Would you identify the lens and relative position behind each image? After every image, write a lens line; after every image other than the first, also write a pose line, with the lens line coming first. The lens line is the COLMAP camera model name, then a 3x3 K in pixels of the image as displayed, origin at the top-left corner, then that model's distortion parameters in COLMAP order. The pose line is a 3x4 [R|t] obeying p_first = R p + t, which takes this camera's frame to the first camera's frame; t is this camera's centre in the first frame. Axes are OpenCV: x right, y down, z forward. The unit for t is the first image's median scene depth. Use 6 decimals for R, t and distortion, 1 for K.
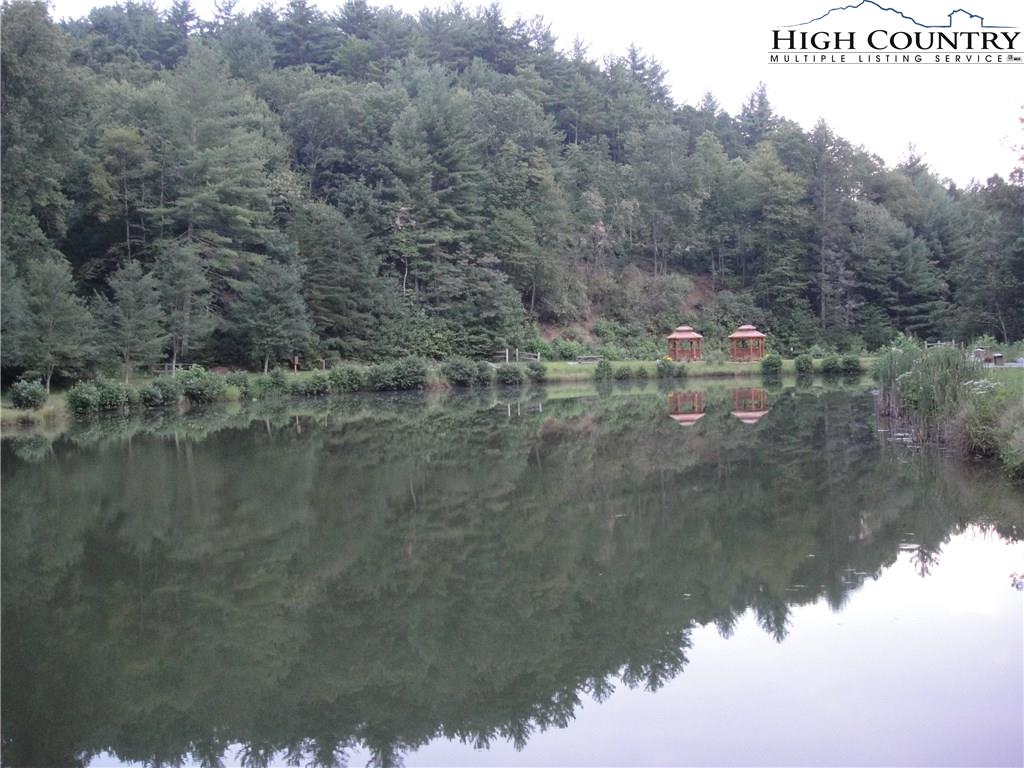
lens RADIAL K [[1059.1, 0, 512.0], [0, 1059.1, 384.0], [0, 0, 1]] dist [-0.185571, 0.119497]
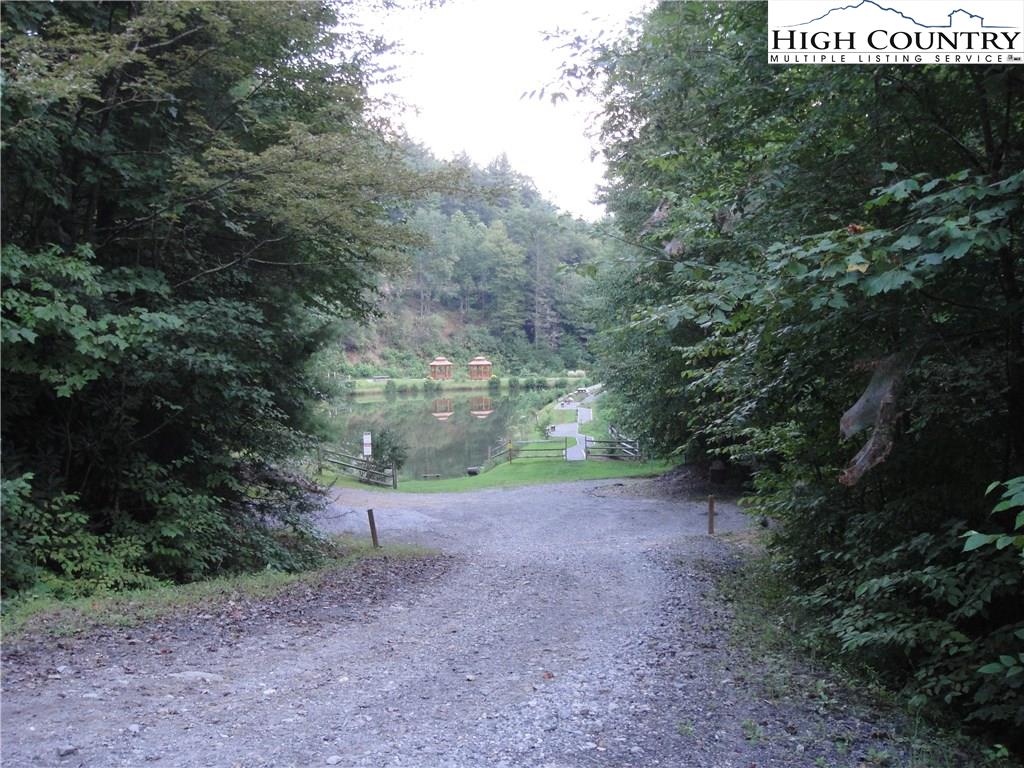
lens RADIAL K [[1059.1, 0, 512.0], [0, 1059.1, 384.0], [0, 0, 1]] dist [-0.185571, 0.119497]
pose [[0.974957, -0.007423, 0.222271, -0.079306], [0.002401, 0.999736, 0.022857, -0.046728], [-0.222382, -0.021751, 0.974717, -0.531188]]
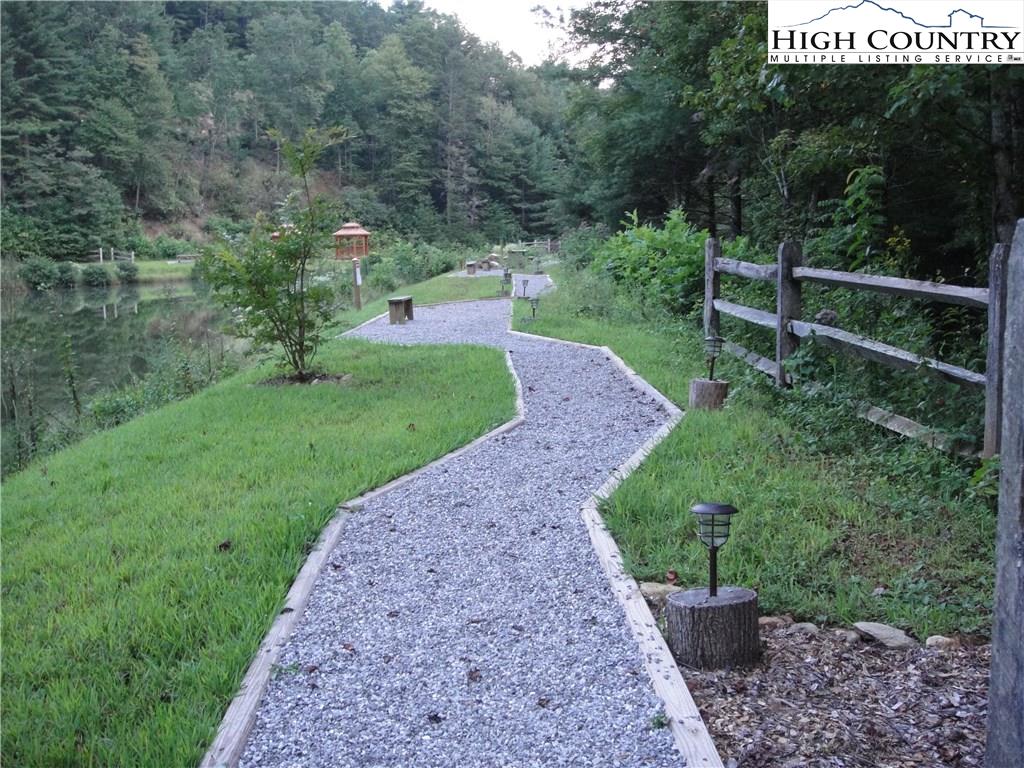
lens RADIAL K [[1059.1, 0, 512.0], [0, 1059.1, 384.0], [0, 0, 1]] dist [-0.185571, 0.119497]
pose [[0.958359, -0.028655, 0.284123, 0.076588], [-0.000615, 0.994743, 0.102399, -0.005832], [-0.285564, -0.098310, 0.953304, -0.000021]]
